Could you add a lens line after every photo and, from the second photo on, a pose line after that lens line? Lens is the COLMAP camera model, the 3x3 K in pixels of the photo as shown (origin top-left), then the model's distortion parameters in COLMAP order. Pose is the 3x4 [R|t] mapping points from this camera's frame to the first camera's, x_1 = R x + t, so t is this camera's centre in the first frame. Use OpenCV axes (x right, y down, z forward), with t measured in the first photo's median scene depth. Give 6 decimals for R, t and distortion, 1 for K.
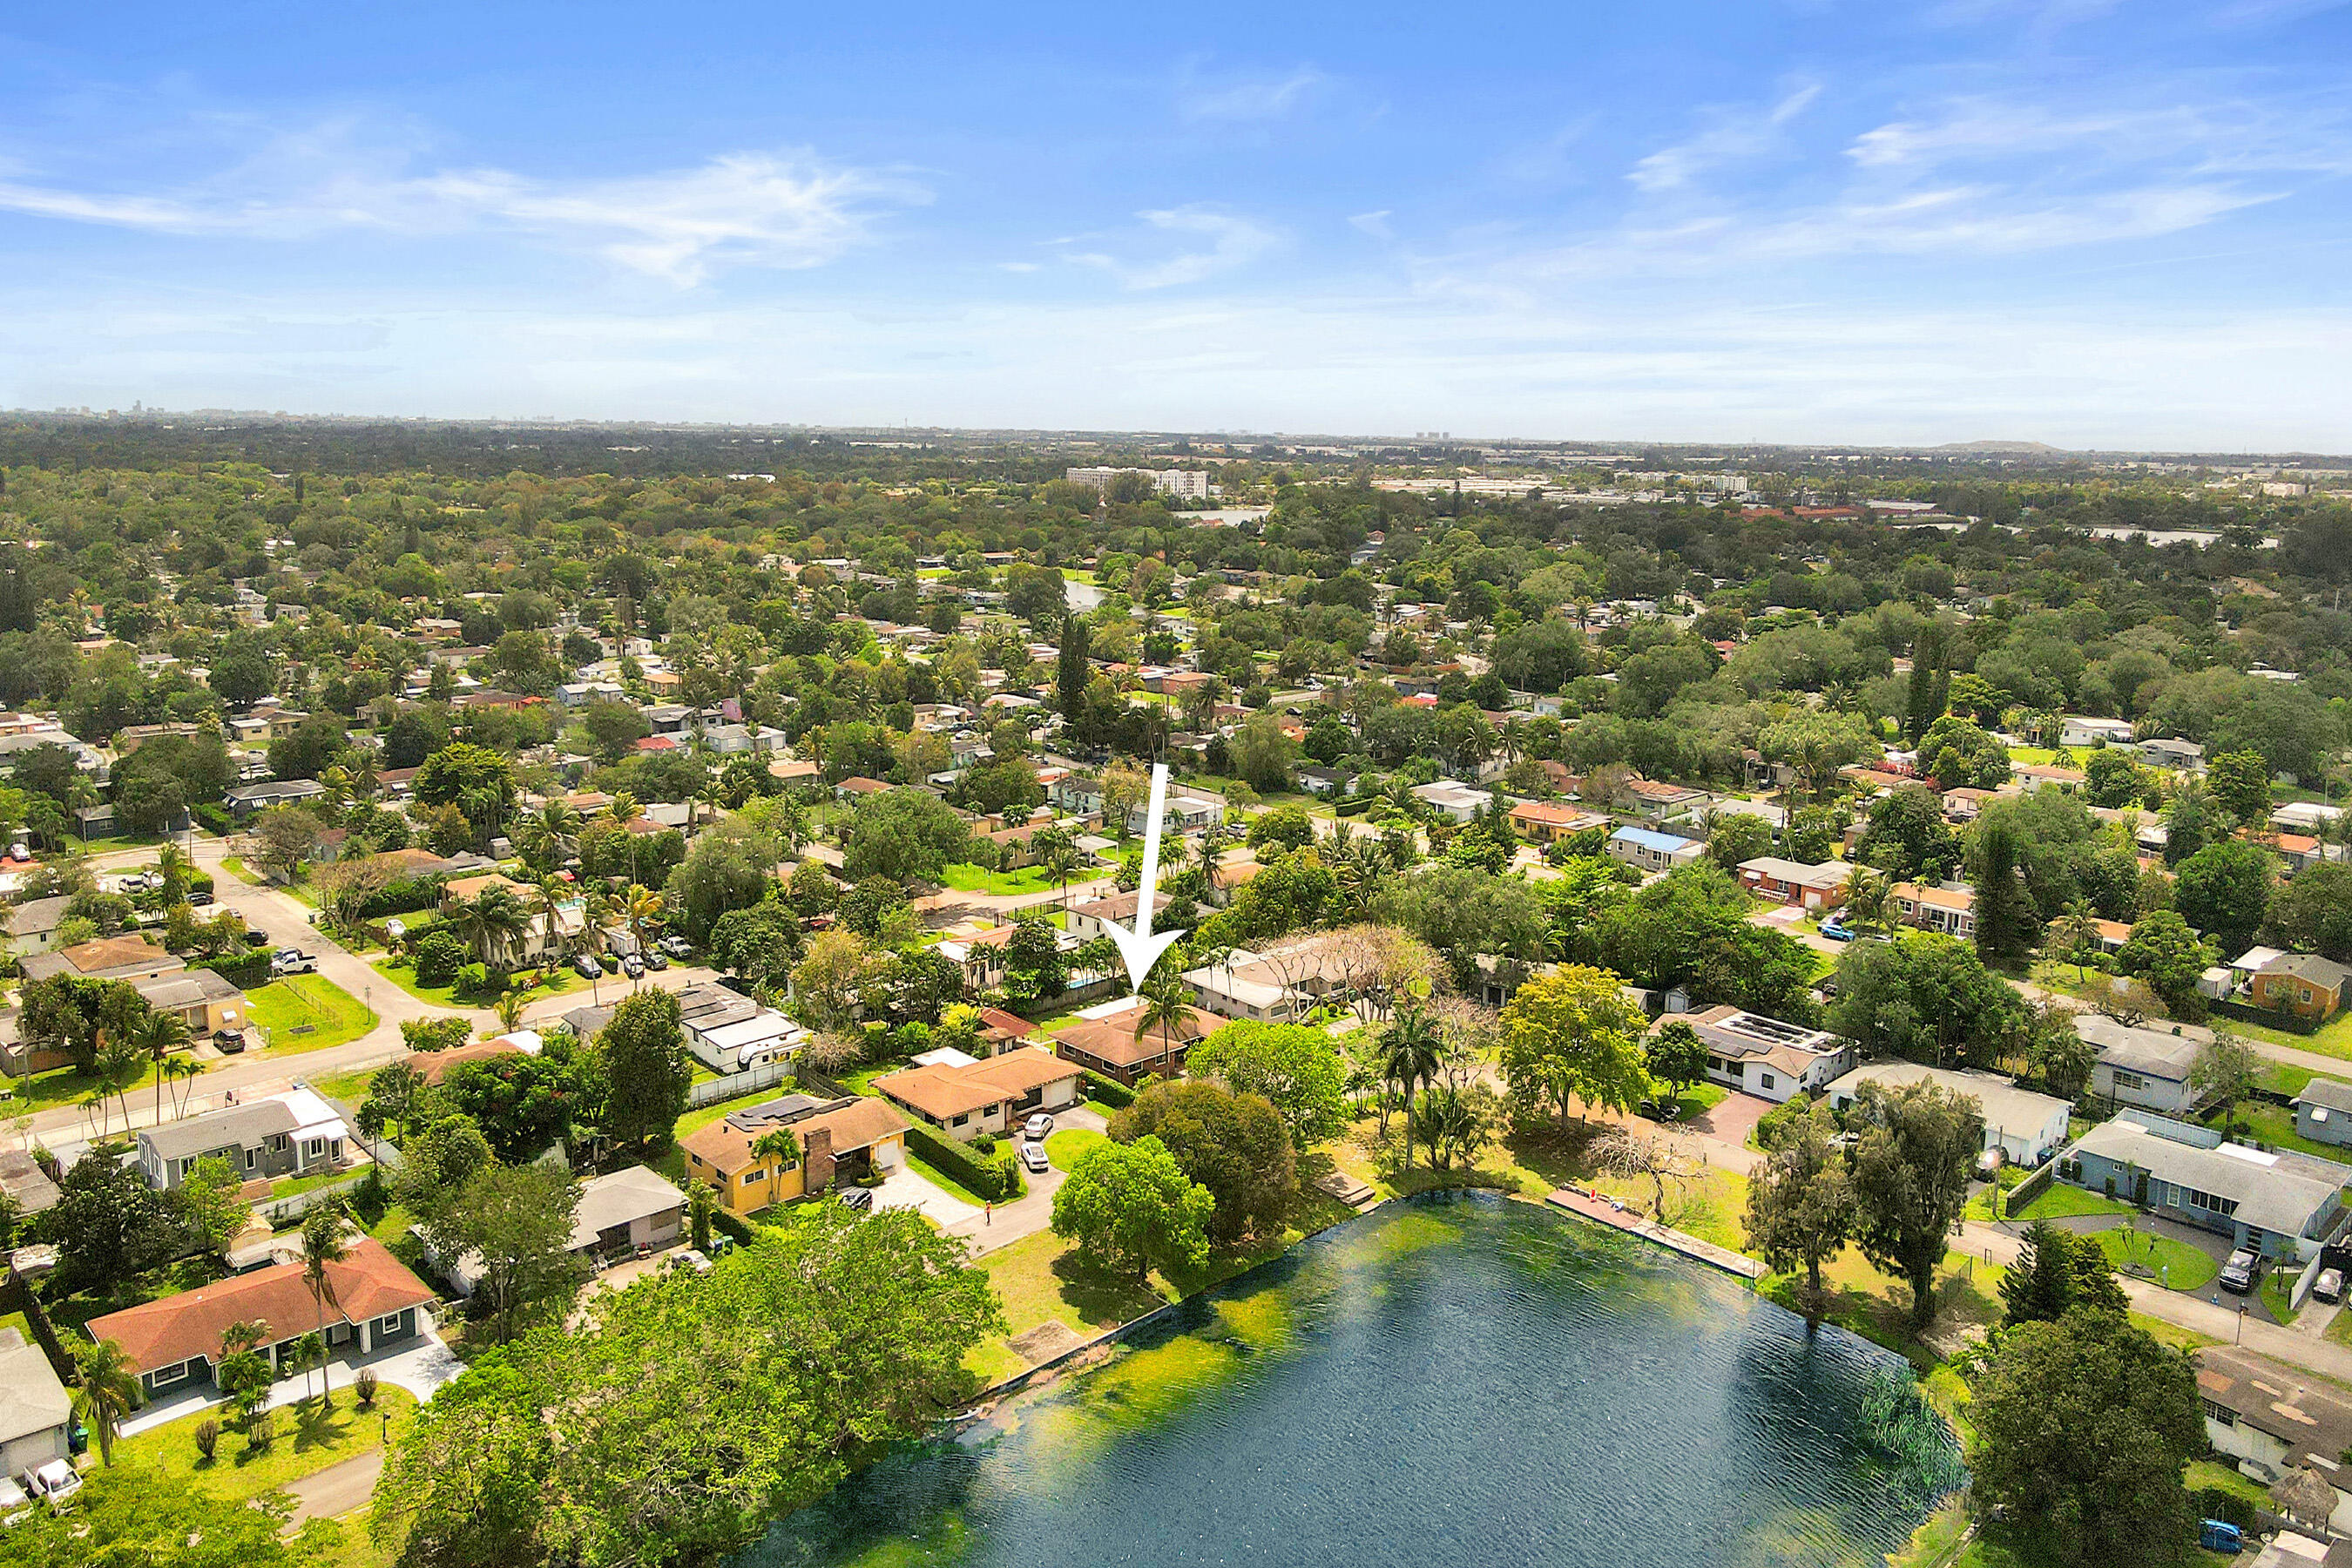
lens RADIAL K [[1964.3, 0, 1176.0], [0, 1964.3, 784.0], [0, 0, 1]] dist [-0.109592, 0.001068]
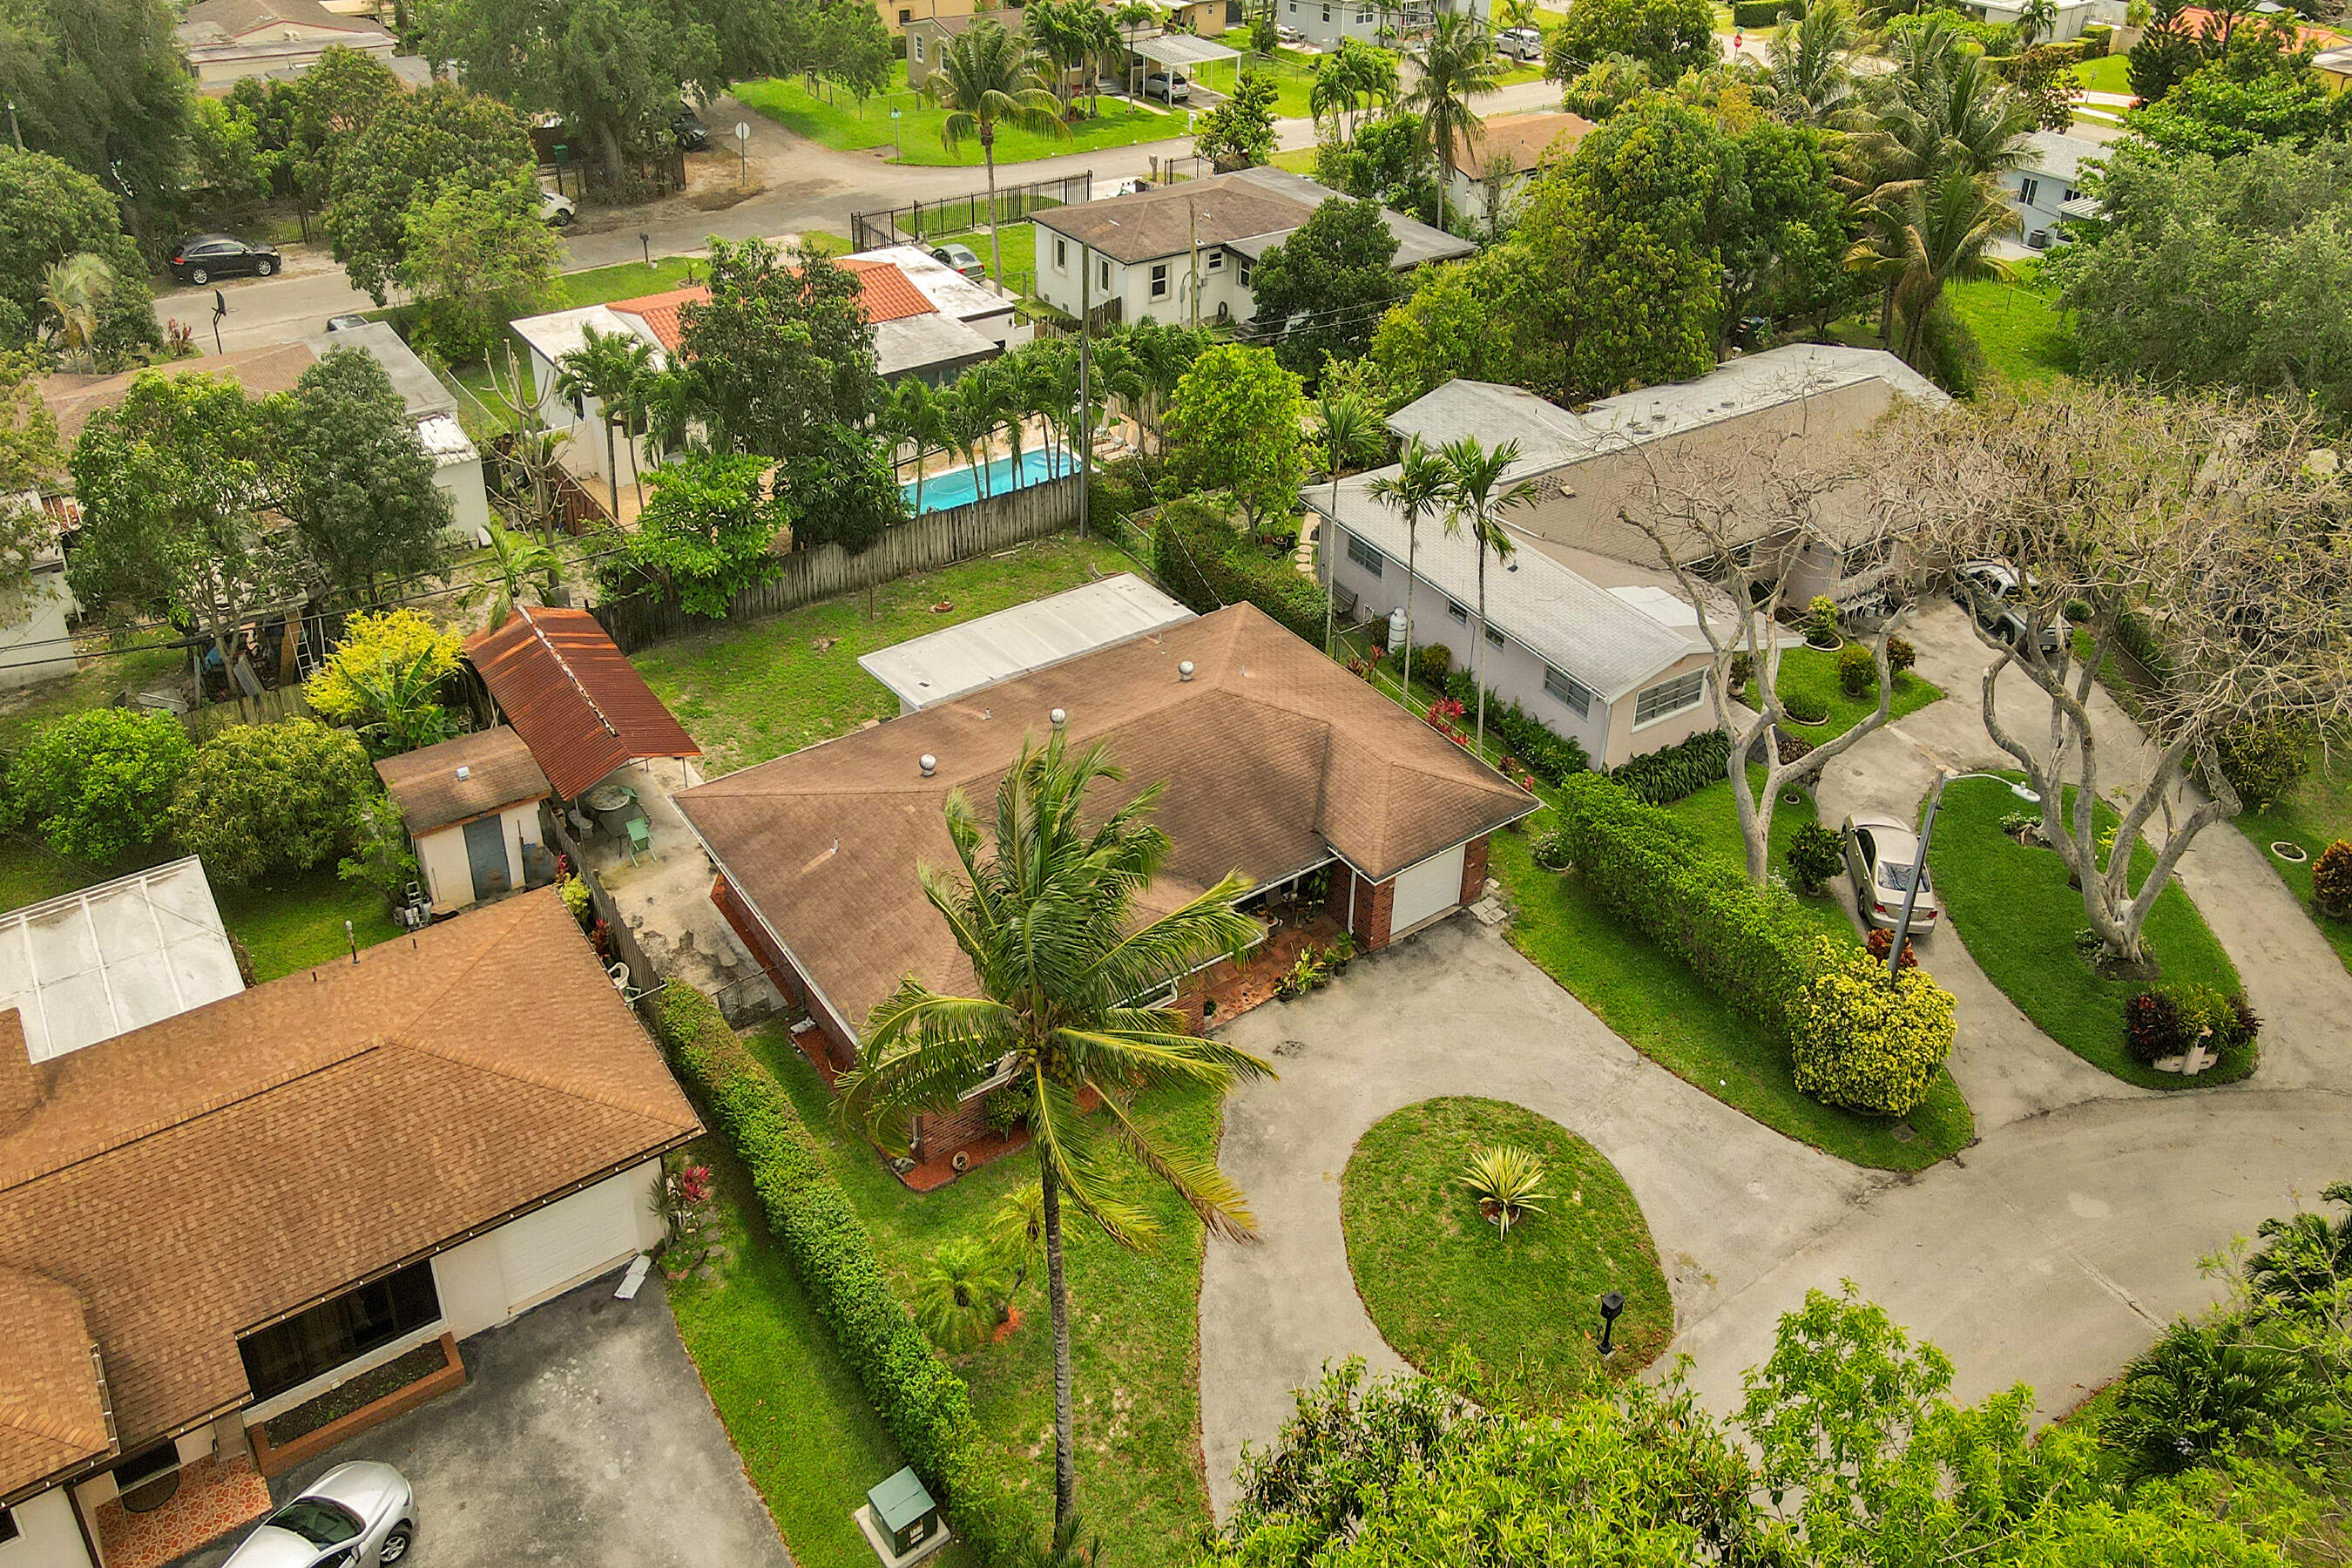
lens RADIAL K [[1964.3, 0, 1176.0], [0, 1964.3, 784.0], [0, 0, 1]] dist [-0.109592, 0.001068]
pose [[0.991715, 0.073913, -0.105064, 0.014665], [-0.031897, 0.933956, 0.355962, 0.033291], [0.124436, -0.349662, 0.928575, 0.640238]]
